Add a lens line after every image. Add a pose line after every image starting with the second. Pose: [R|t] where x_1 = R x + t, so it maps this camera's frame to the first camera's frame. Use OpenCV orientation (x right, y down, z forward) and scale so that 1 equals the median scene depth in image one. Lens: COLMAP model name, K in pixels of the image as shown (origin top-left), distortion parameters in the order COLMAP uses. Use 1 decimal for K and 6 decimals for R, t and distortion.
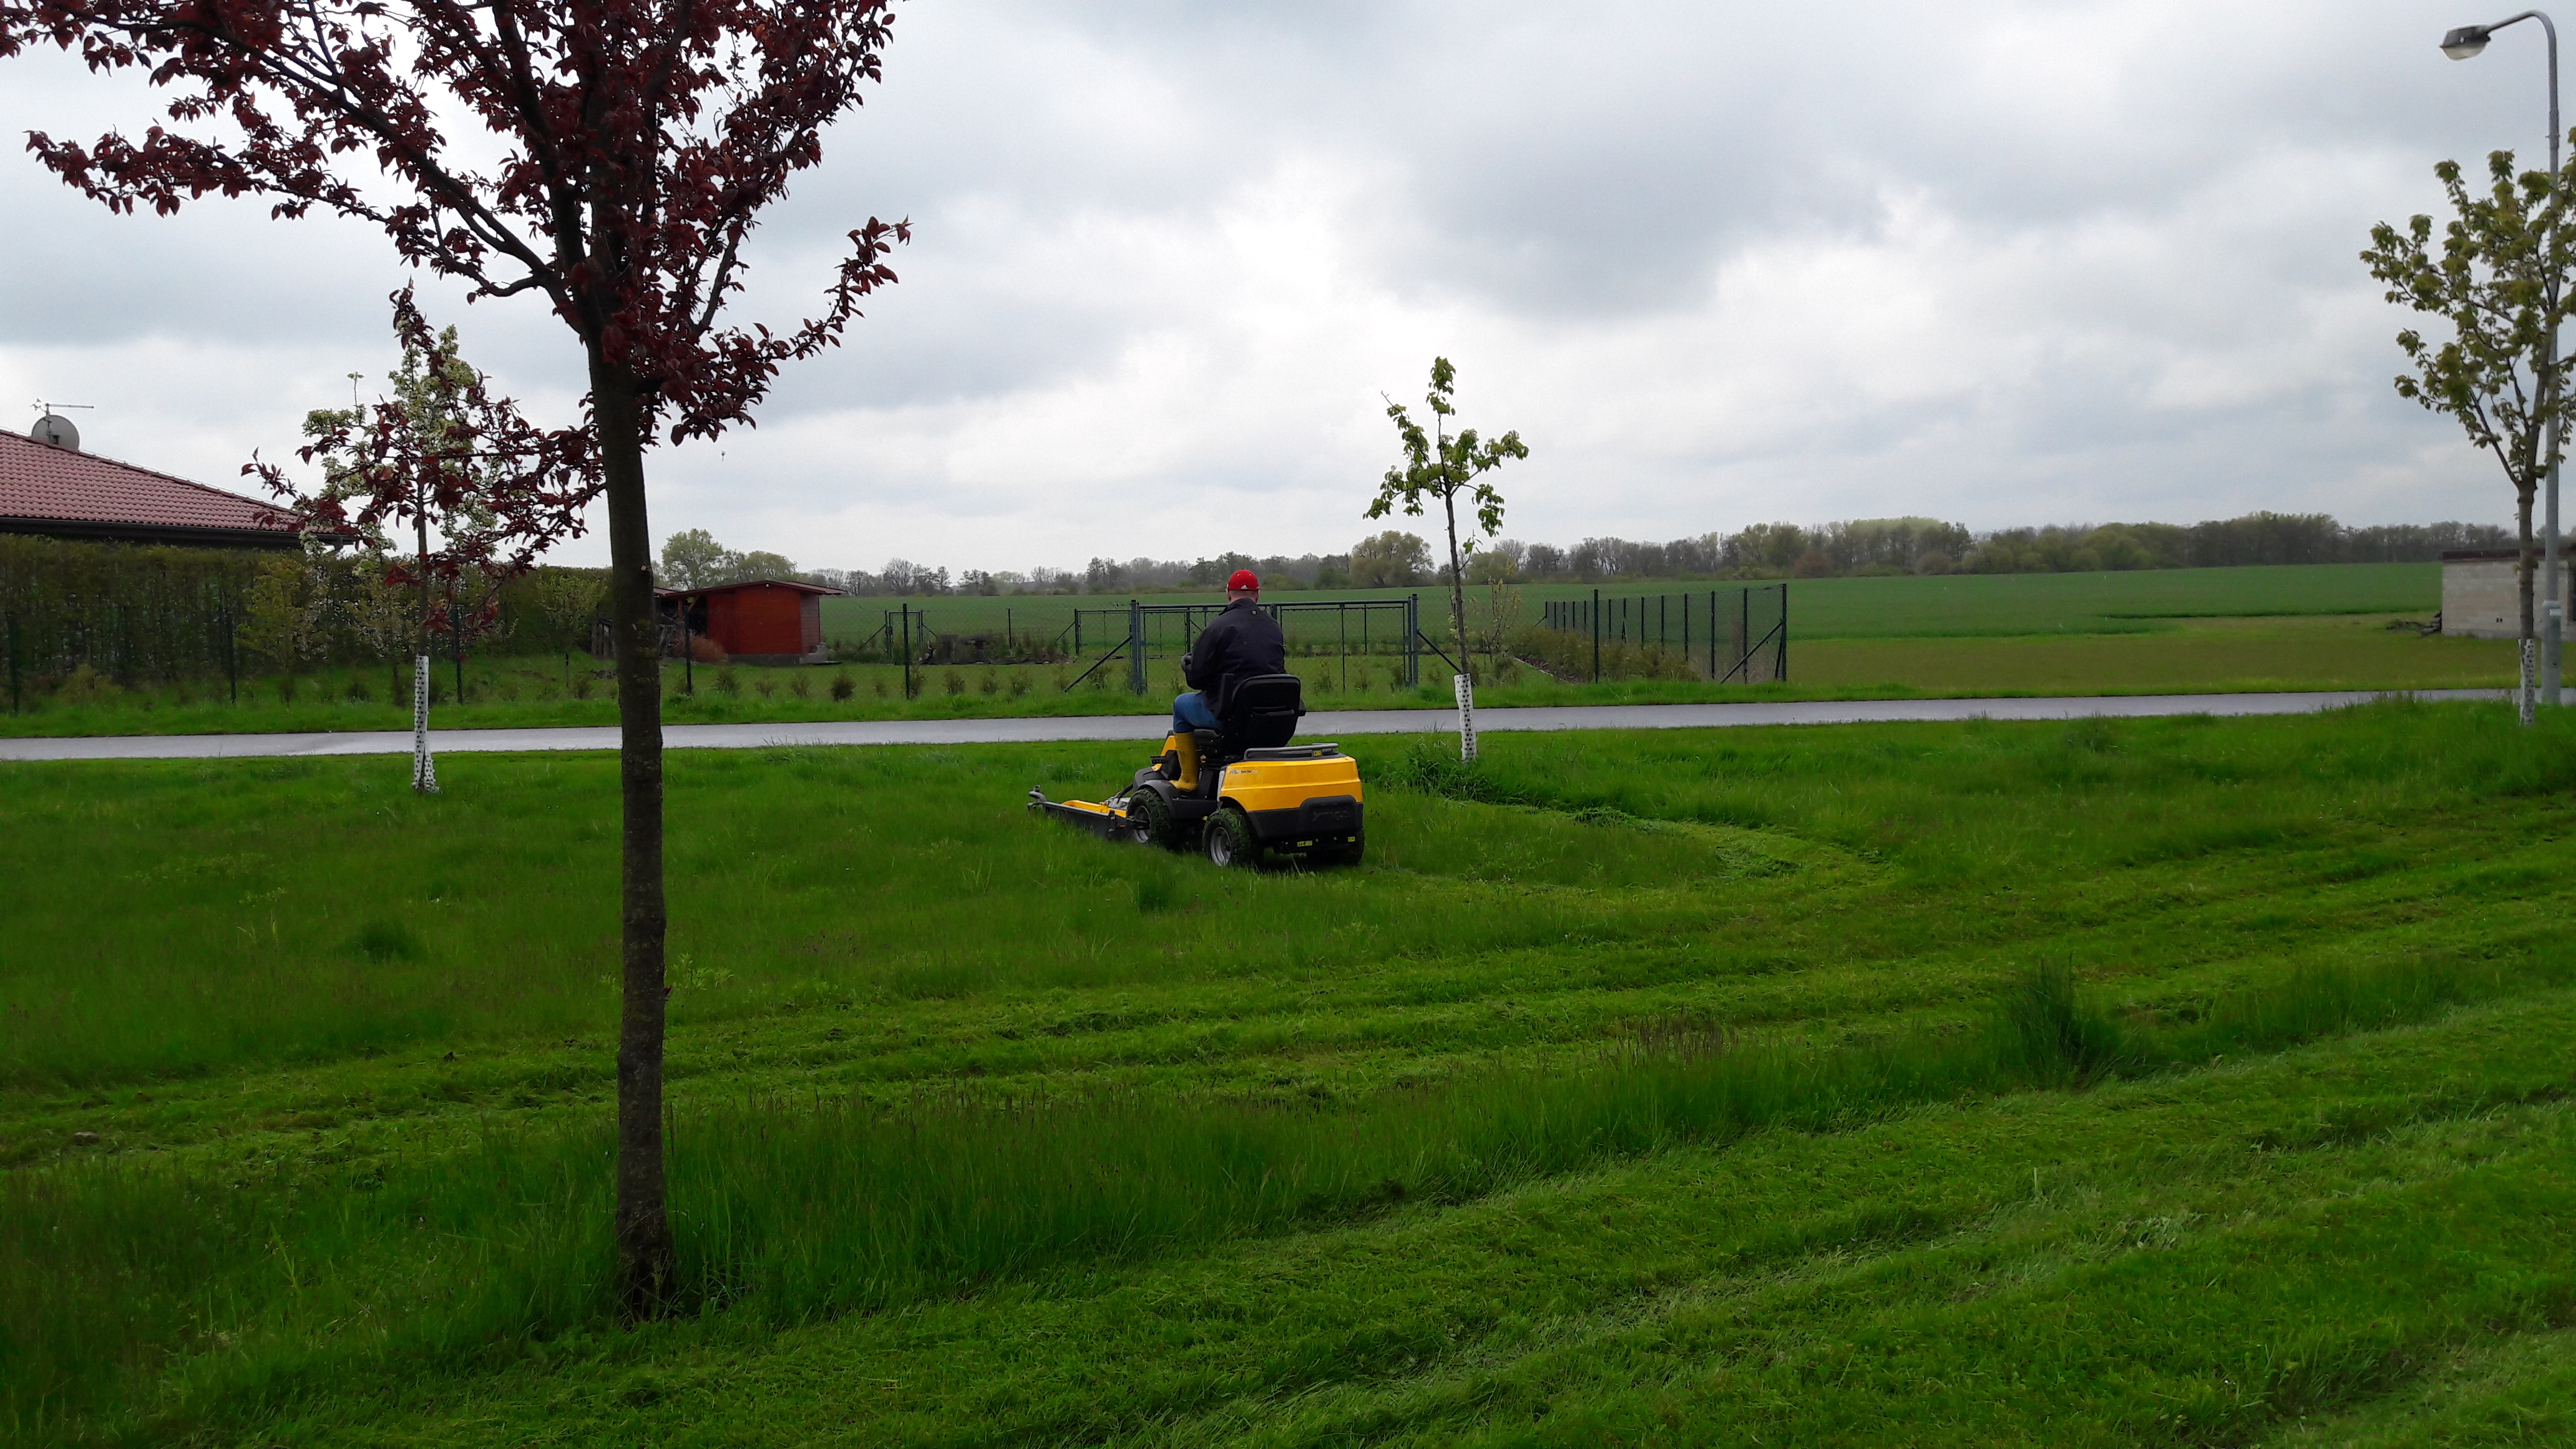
lens RADIAL K [[2000.6, 0, 1288.0], [0, 2000.6, 724.5], [0, 0, 1]] dist [-0.007694, -0.008090]
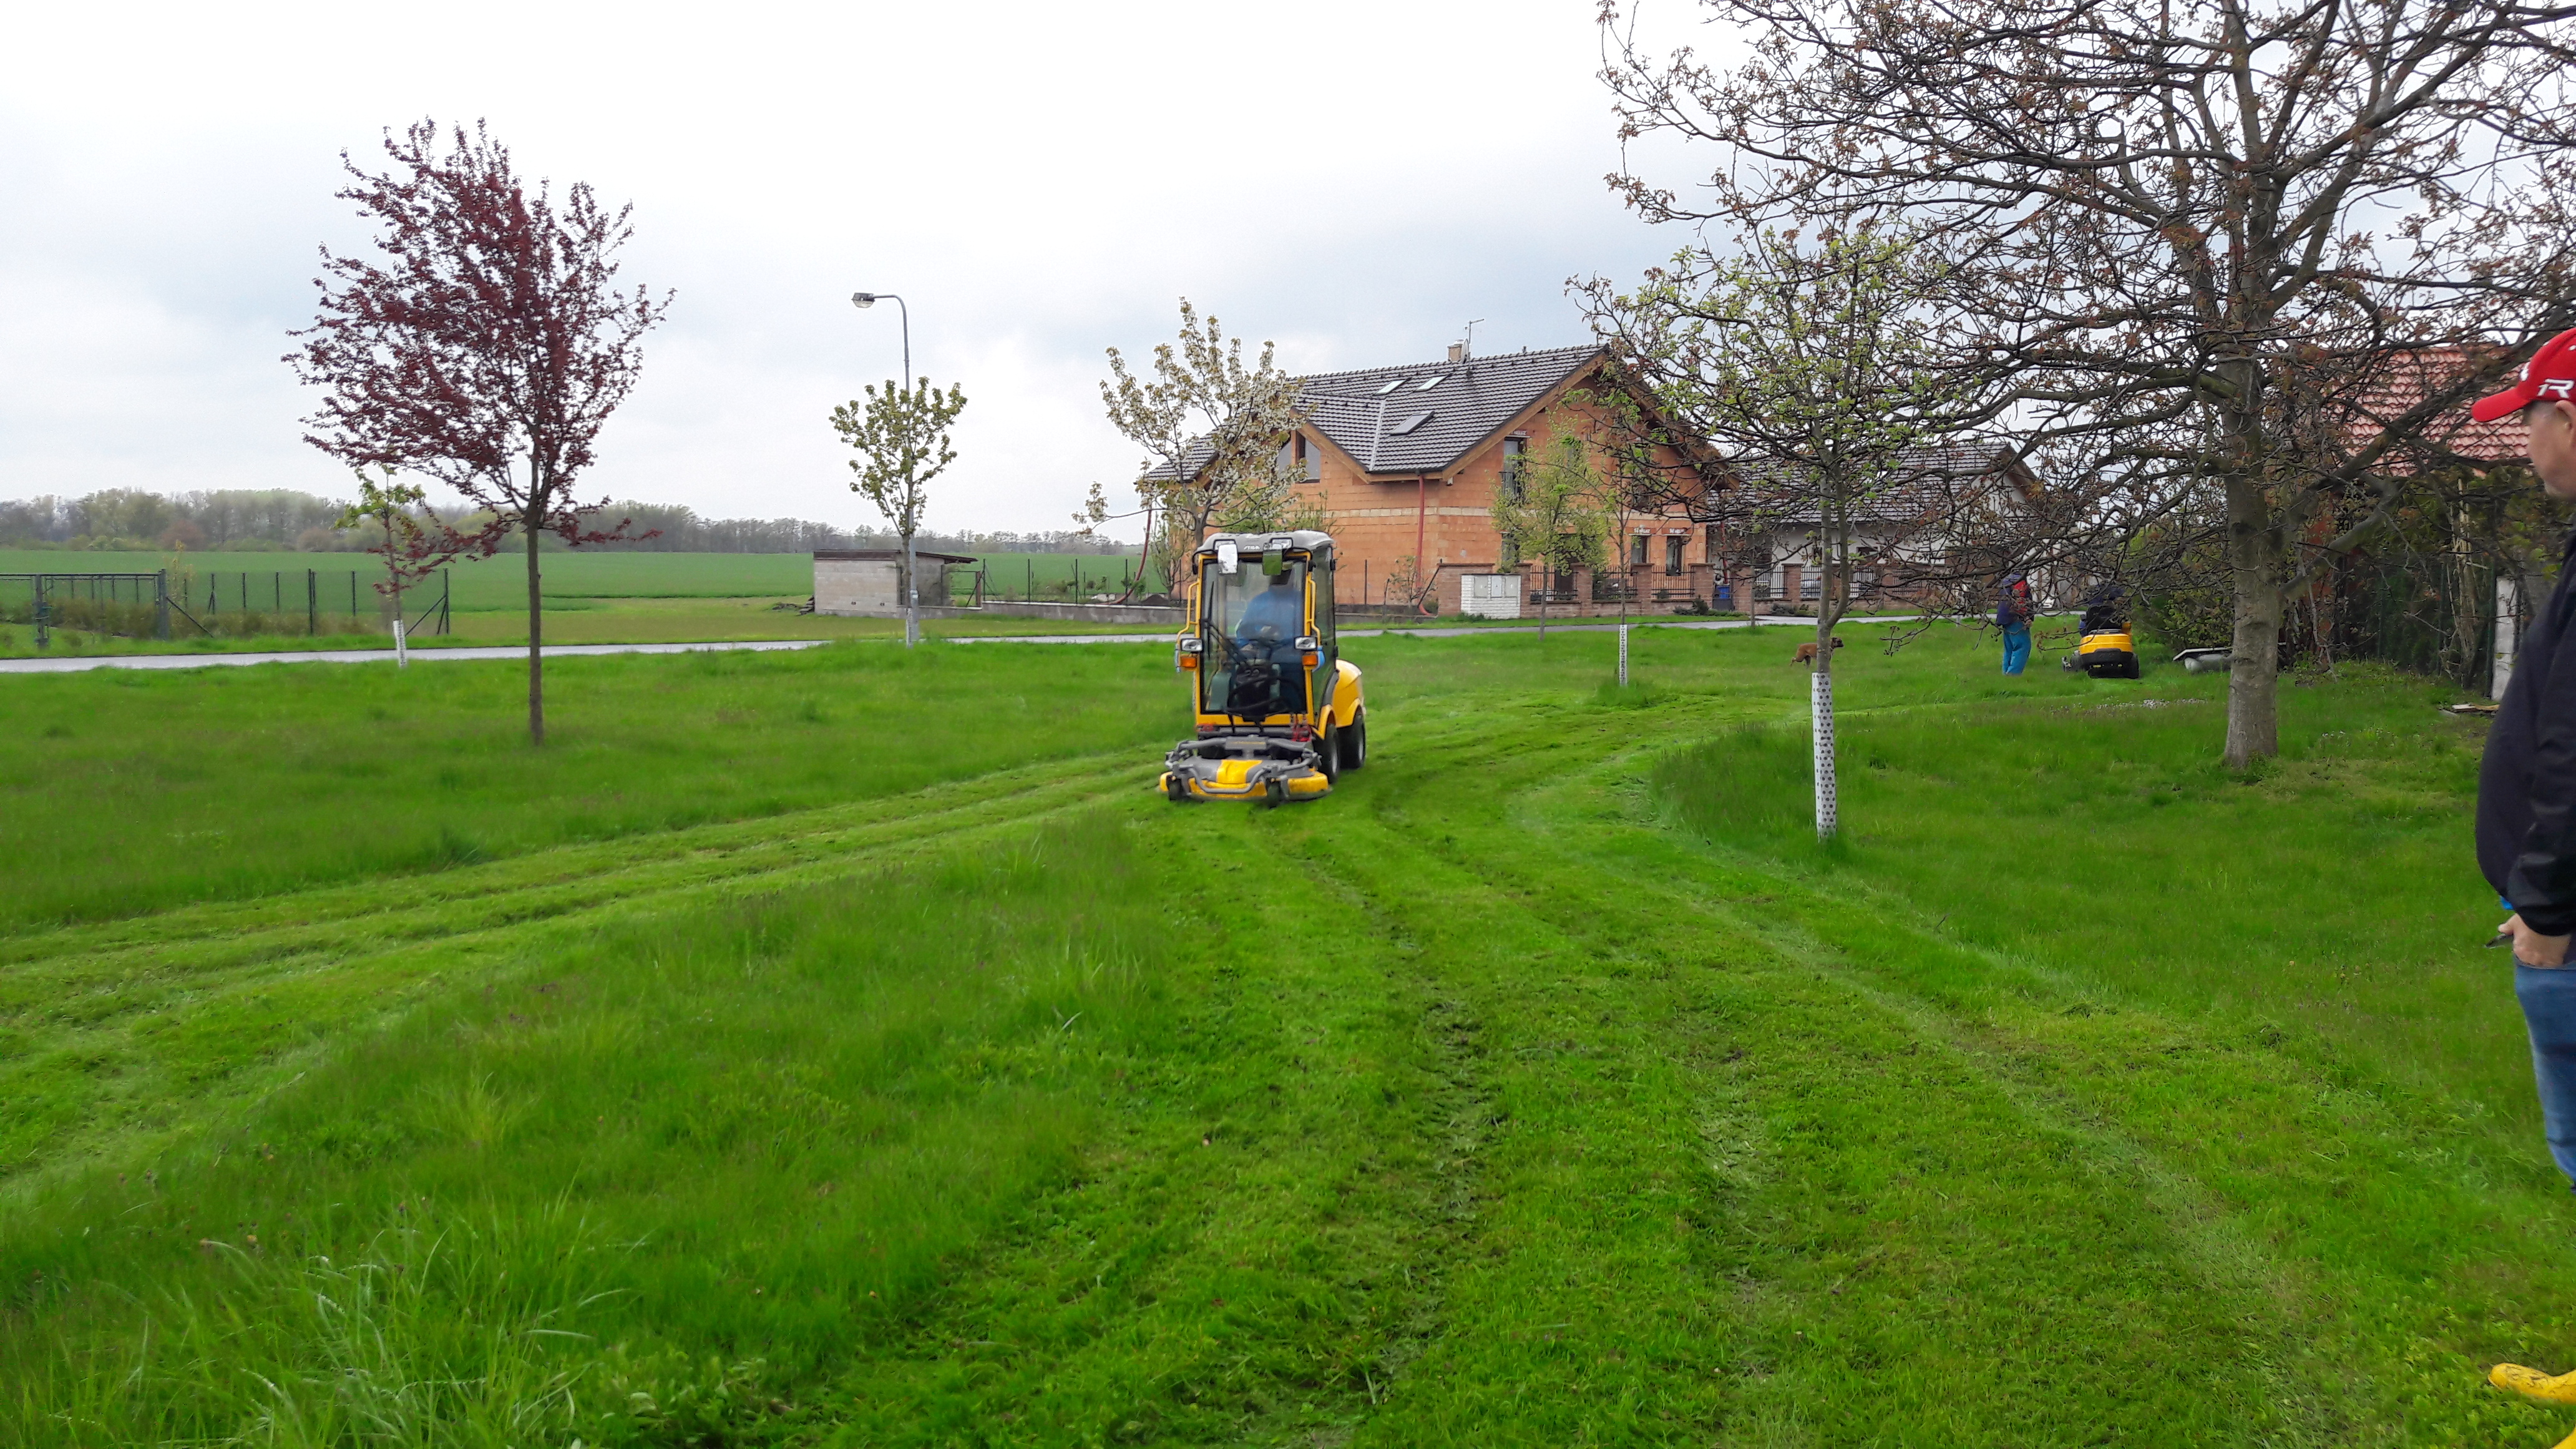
lens RADIAL K [[2041.2, 0, 1250.0], [0, 2041.2, 731.8], [0, 0, 1]] dist [0.220670, -0.501854]
pose [[0.732090, -0.030791, 0.680512, -0.504981], [0.023397, 0.999525, 0.020054, 0.044452], [-0.680806, 0.001241, 0.732463, -0.713033]]
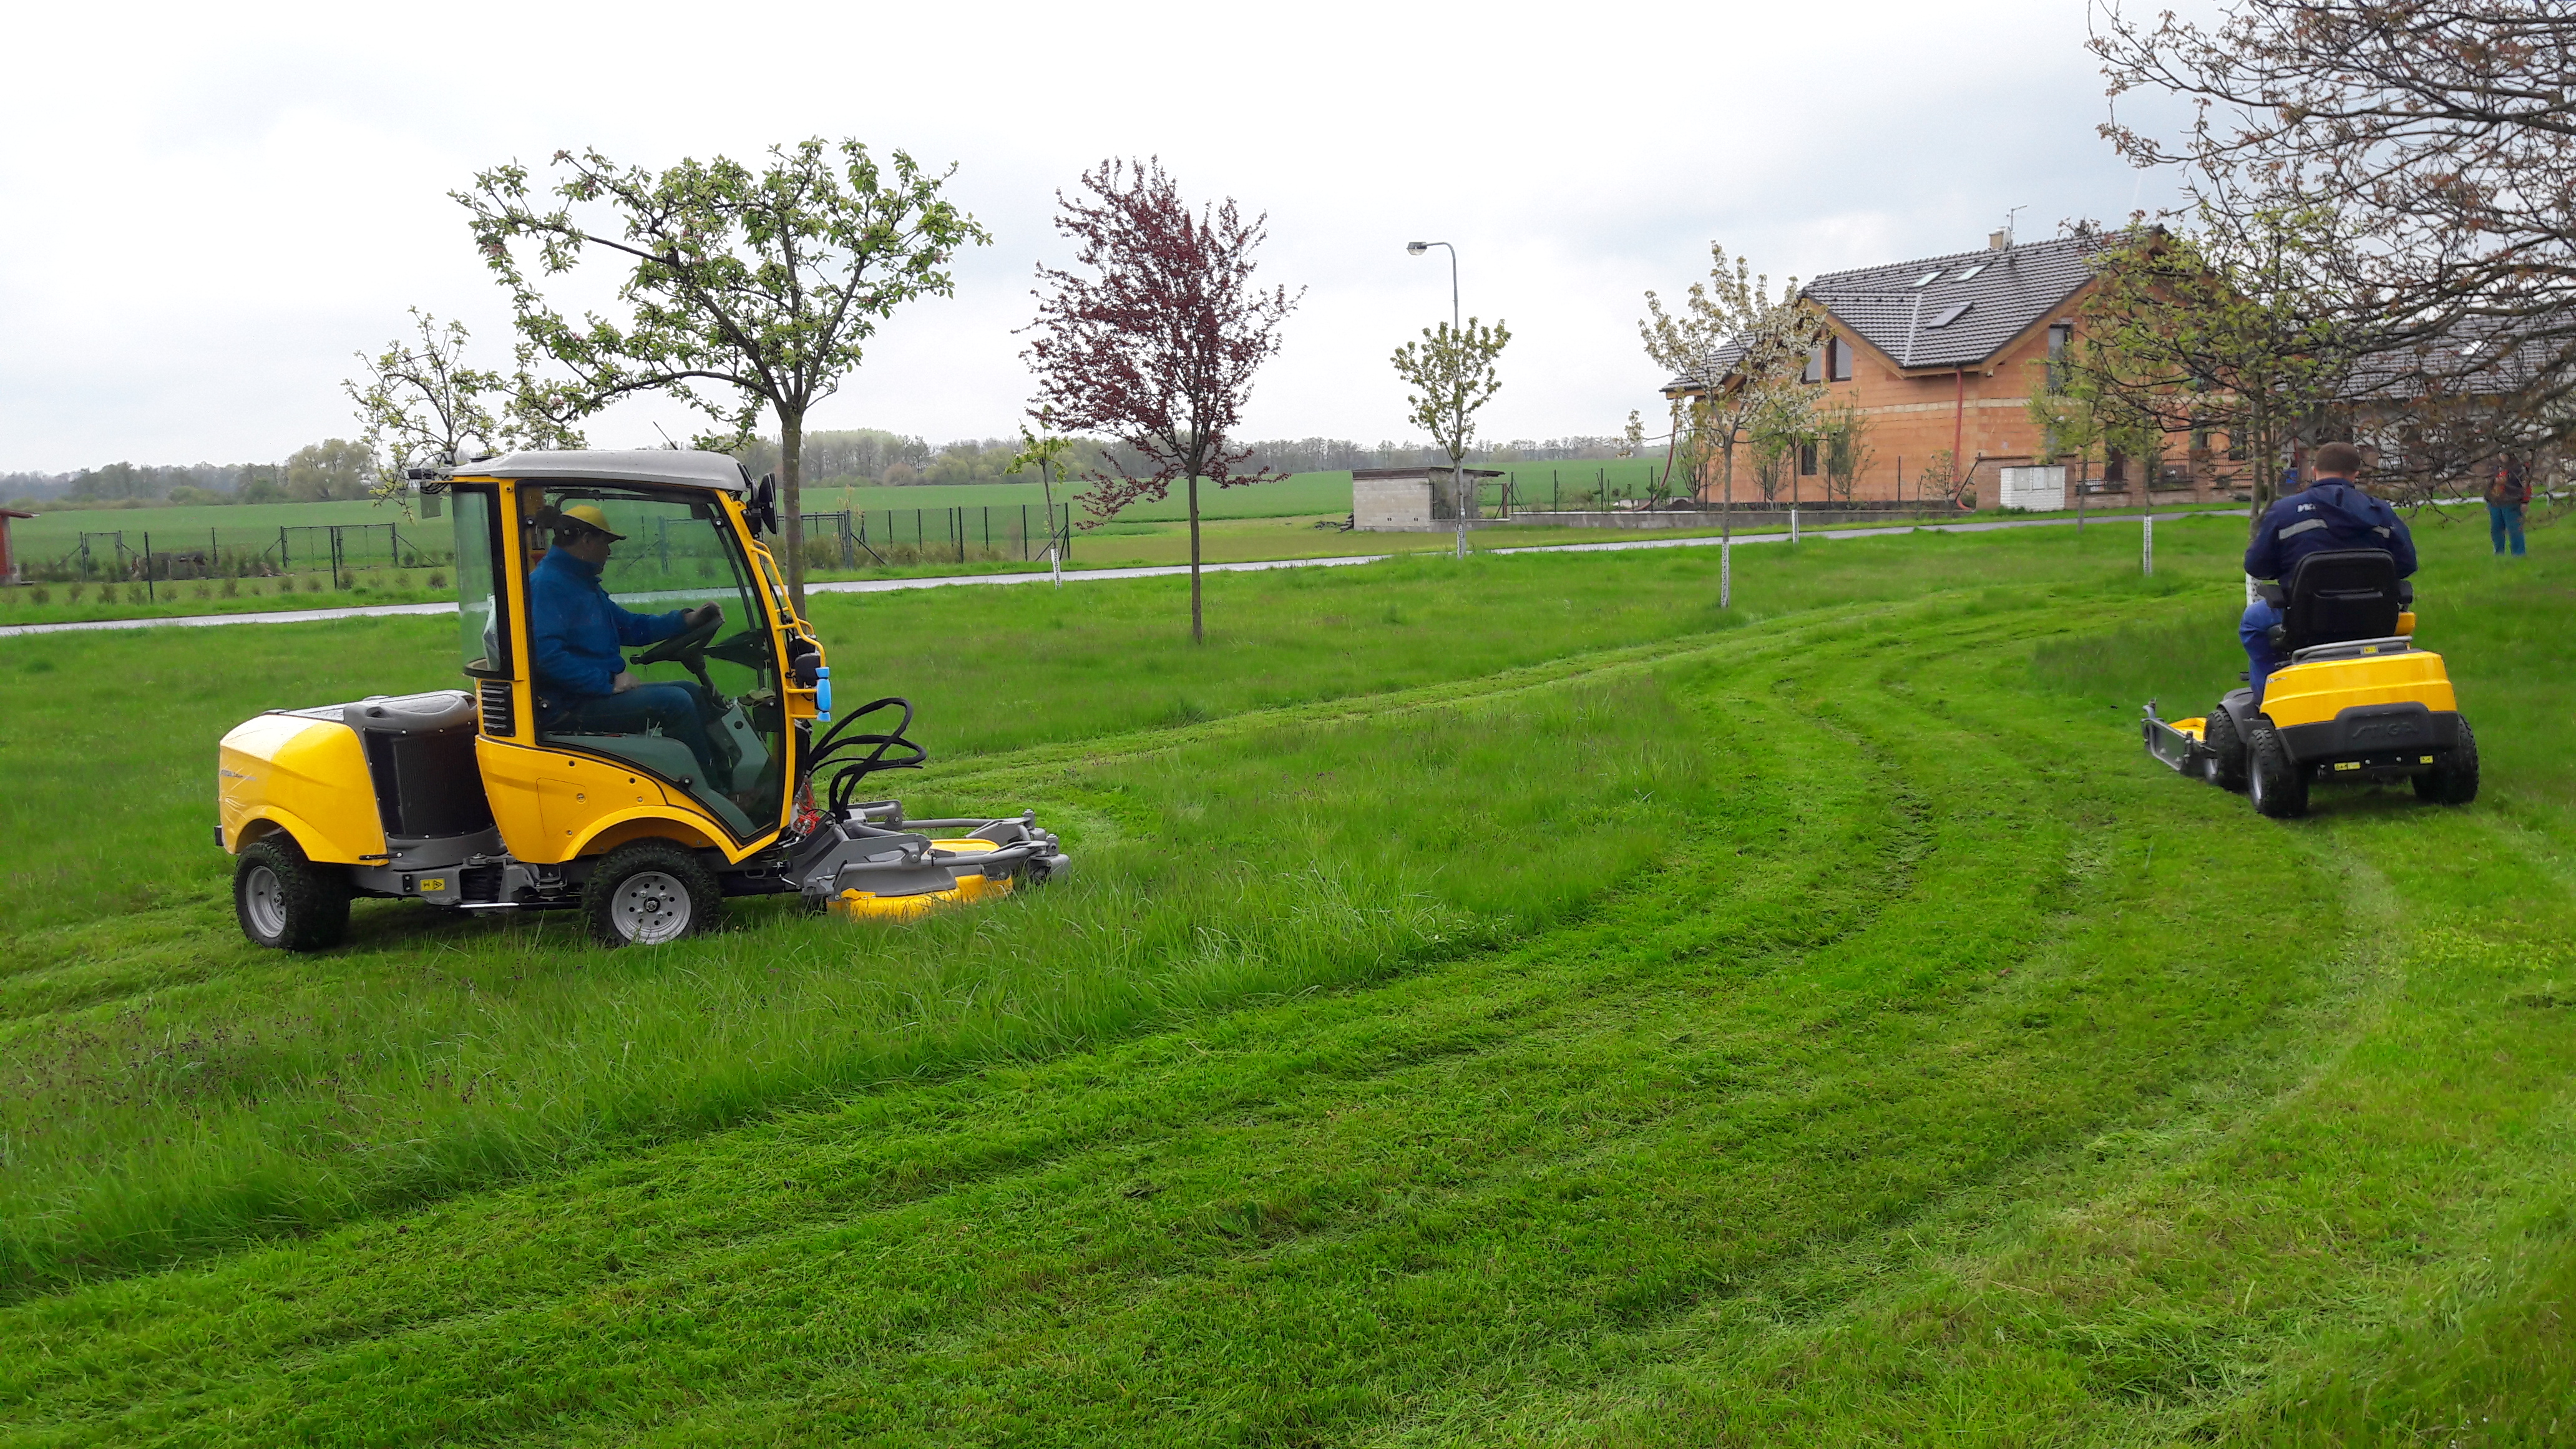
lens RADIAL K [[2041.2, 0, 1250.0], [0, 2041.2, 731.8], [0, 0, 1]] dist [0.220670, -0.501854]
pose [[0.877437, -0.065125, 0.475250, -0.654895], [0.043818, 0.997481, 0.055789, 0.047796], [-0.477686, -0.028127, 0.878080, -0.879440]]
